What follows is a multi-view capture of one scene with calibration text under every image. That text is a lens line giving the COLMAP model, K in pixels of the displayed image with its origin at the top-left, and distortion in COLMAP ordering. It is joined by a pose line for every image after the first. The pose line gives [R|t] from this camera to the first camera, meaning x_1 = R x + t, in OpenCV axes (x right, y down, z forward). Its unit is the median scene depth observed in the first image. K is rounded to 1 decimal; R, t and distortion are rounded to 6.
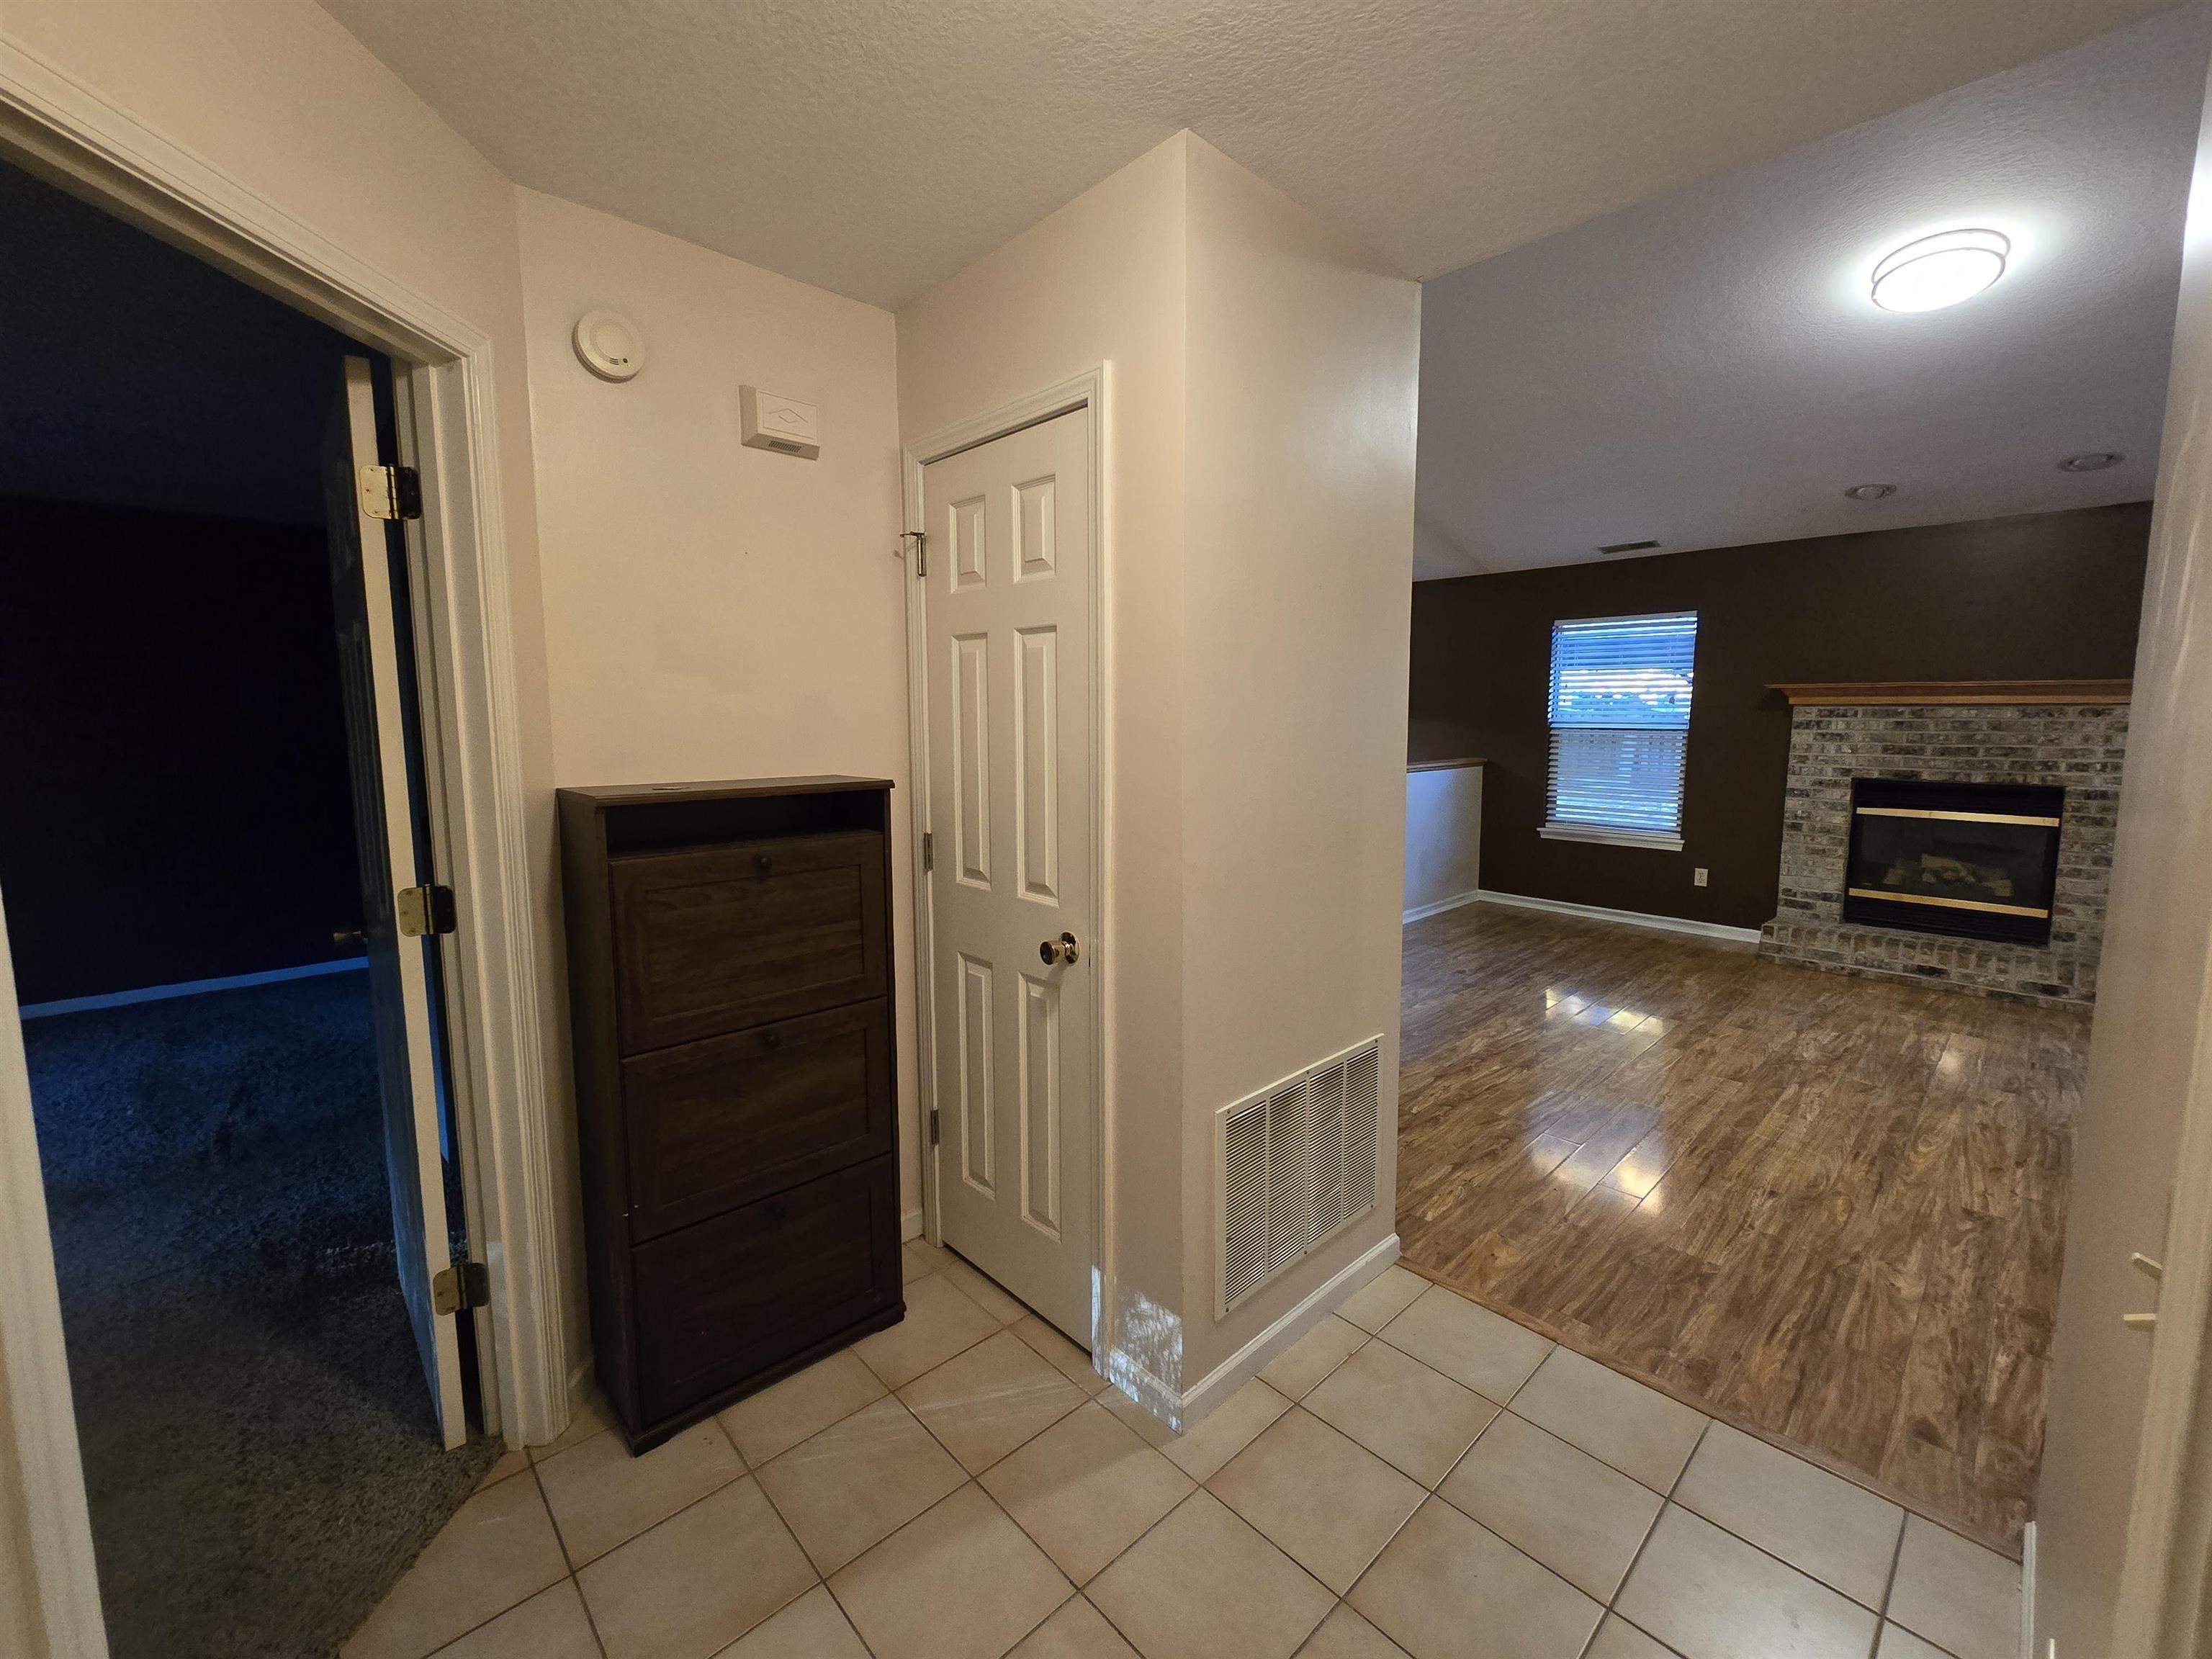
lens RADIAL K [[908.3, 0, 1101.3], [0, 908.3, 810.8], [0, 0, 1]] dist [-0.010191, 0.003272]
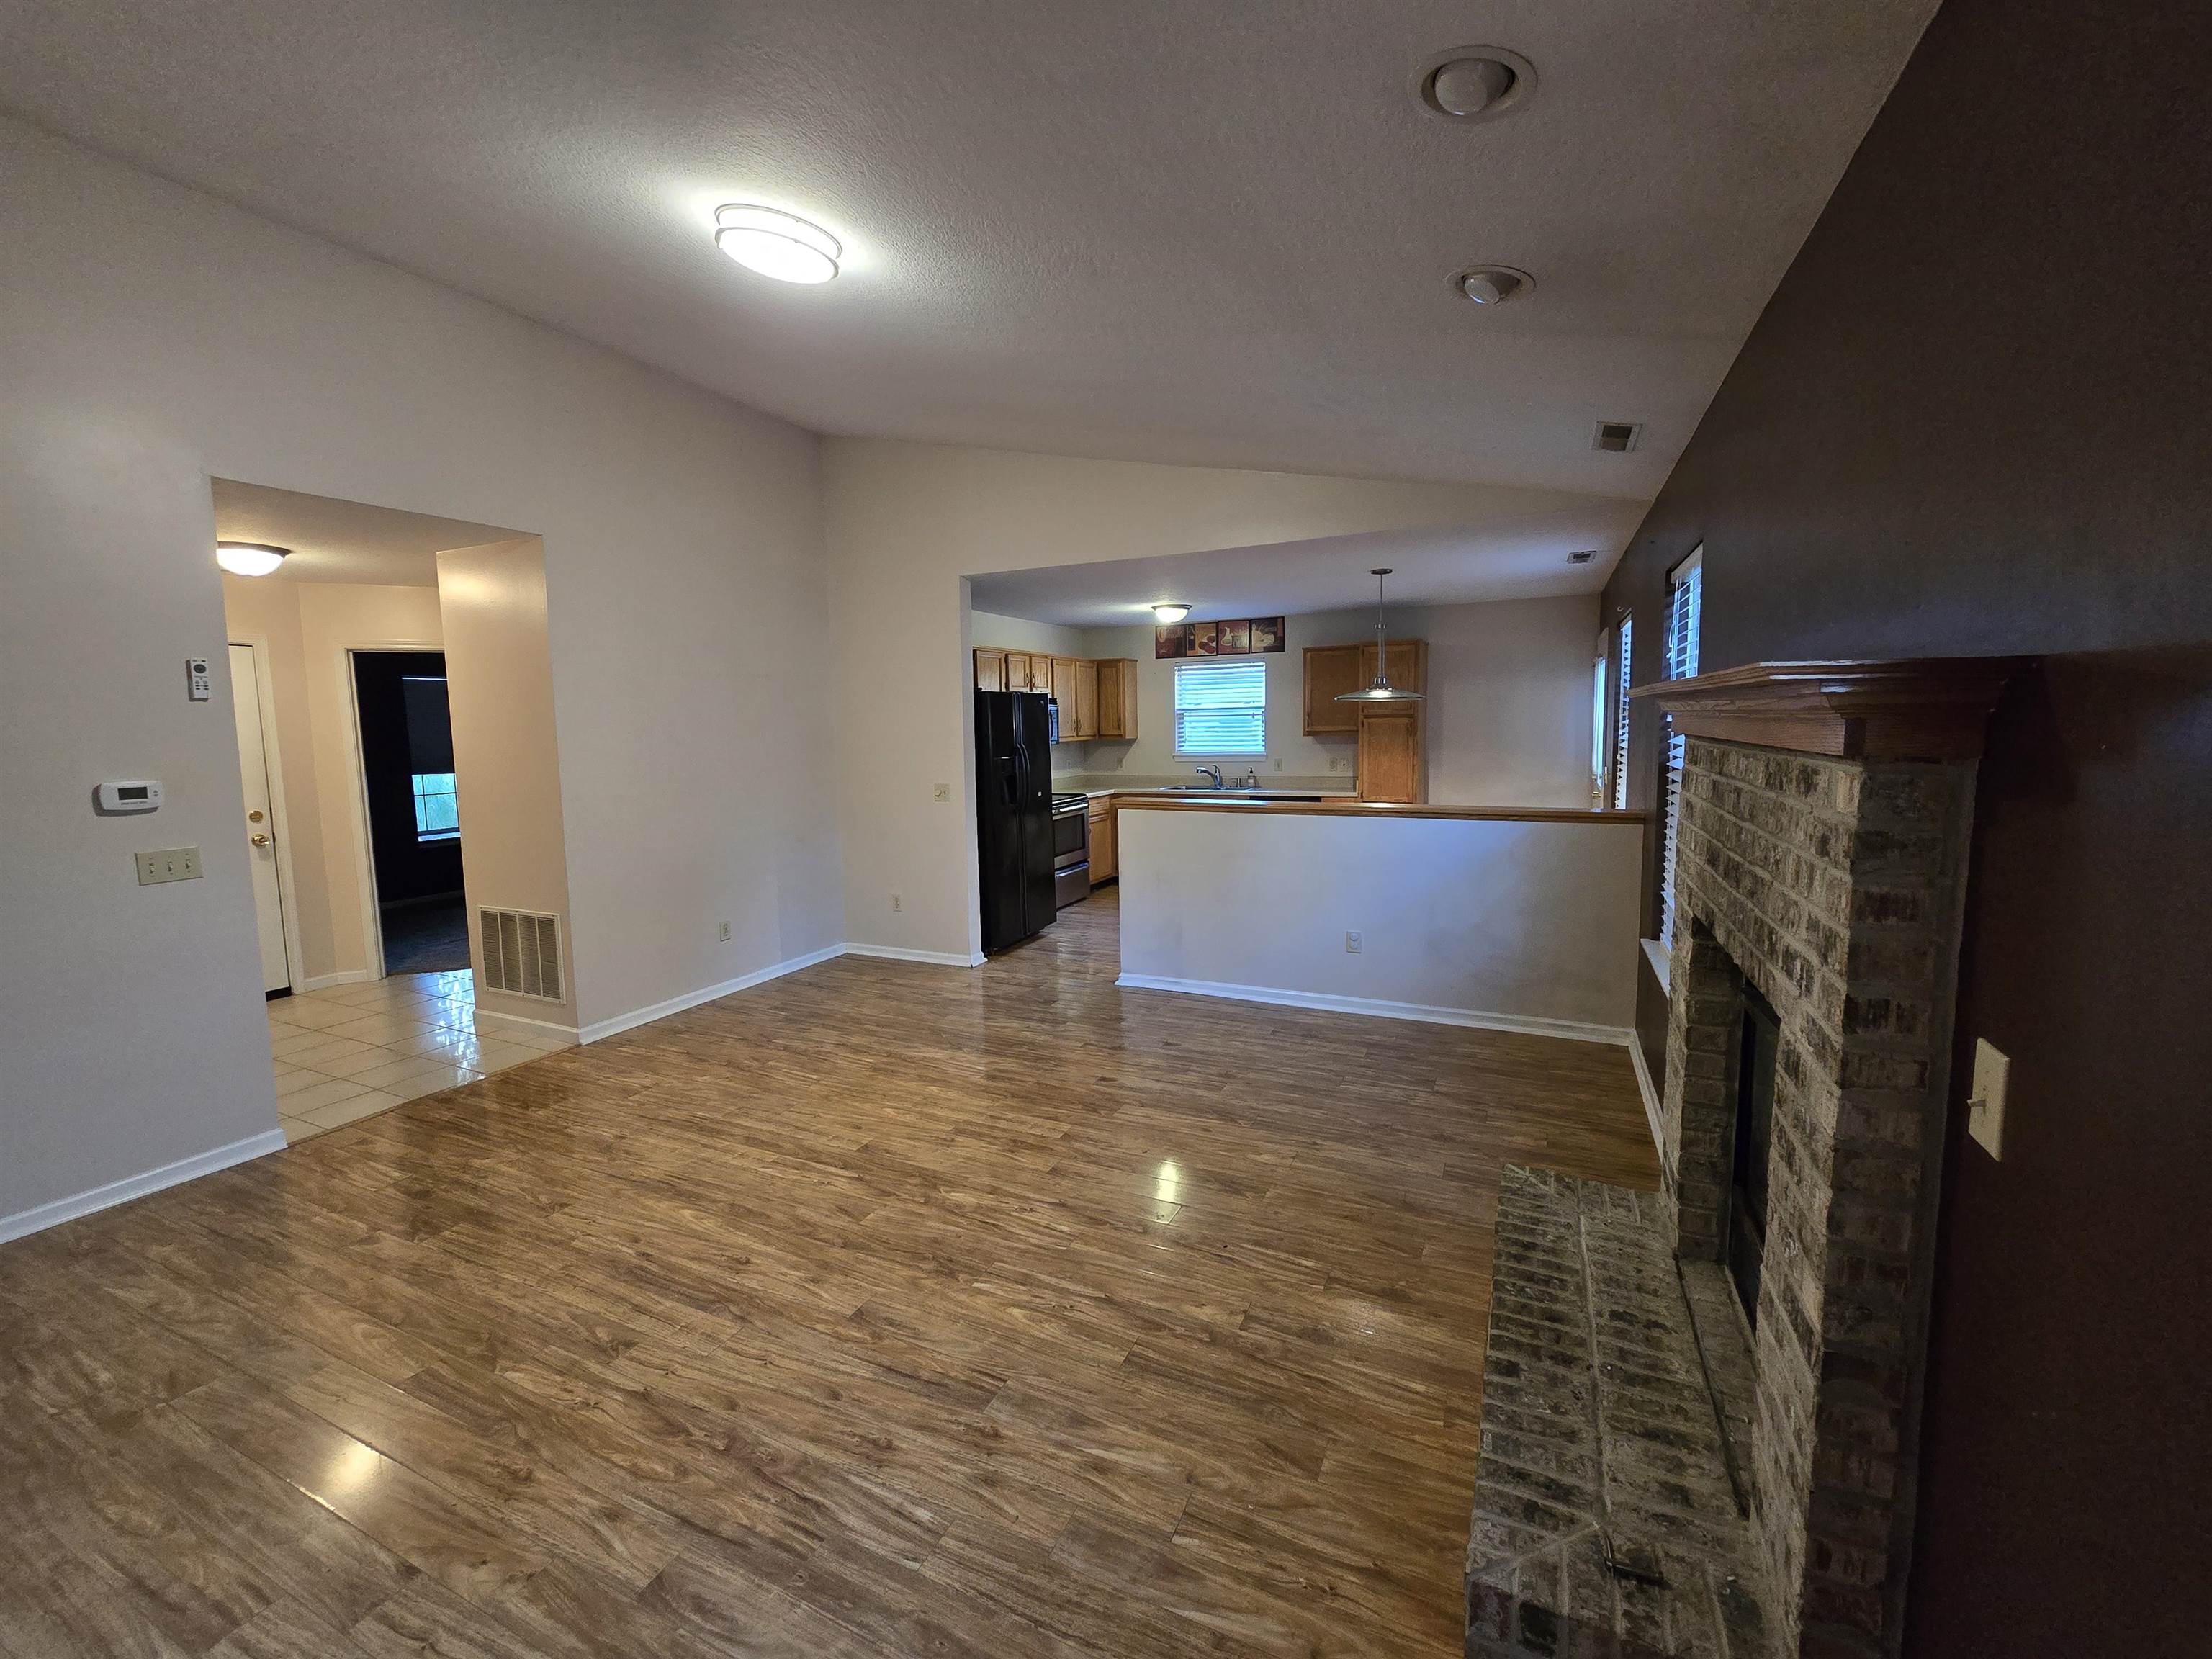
lens RADIAL K [[905.7, 0, 1102.2], [0, 905.7, 809.8], [0, 0, 1]] dist [0.001541, -0.003953]
pose [[0.369572, 0.085347, -0.925274, 1.169646], [-0.084663, 0.994724, 0.057937, -0.088373], [0.925337, 0.056924, 0.374848, 0.618827]]
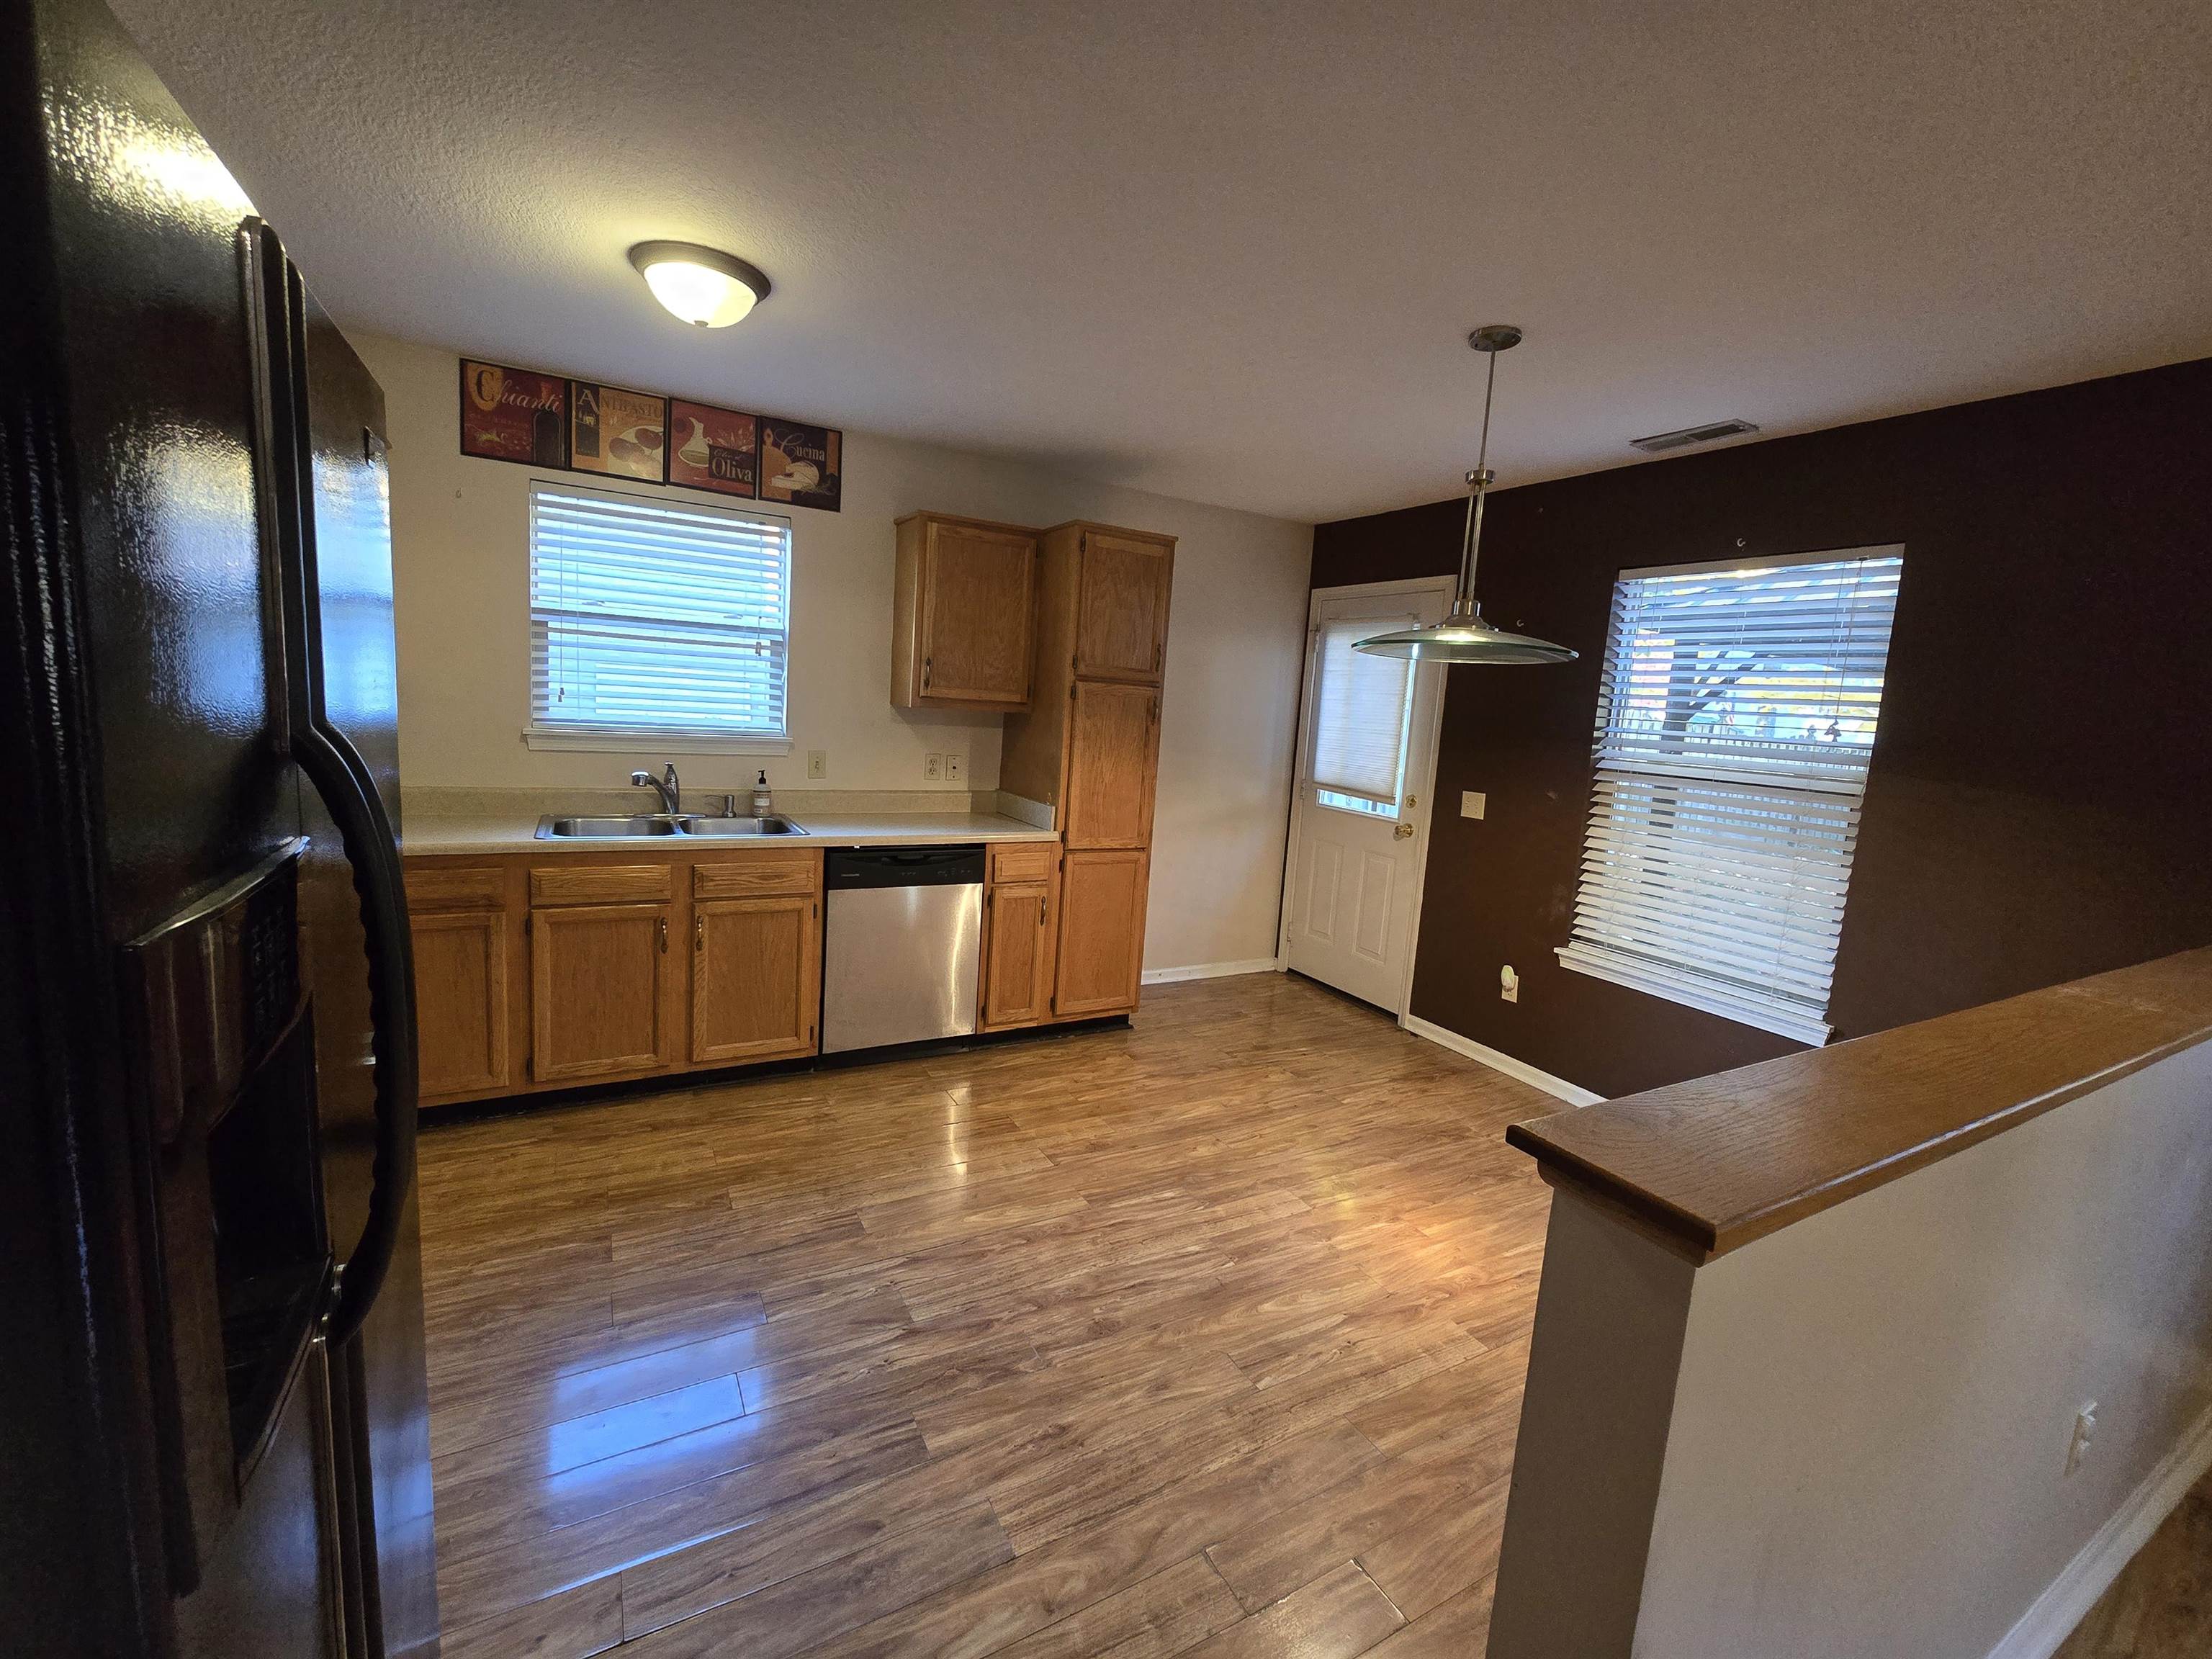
lens RADIAL K [[904.8, 0, 1101.1], [0, 904.8, 809.9], [0, 0, 1]] dist [0.001613, -0.002818]
pose [[0.968769, 0.097316, -0.228071, 0.130758], [-0.096631, 0.995219, 0.014197, -0.097302], [0.228362, 0.008285, 0.973541, 0.864043]]
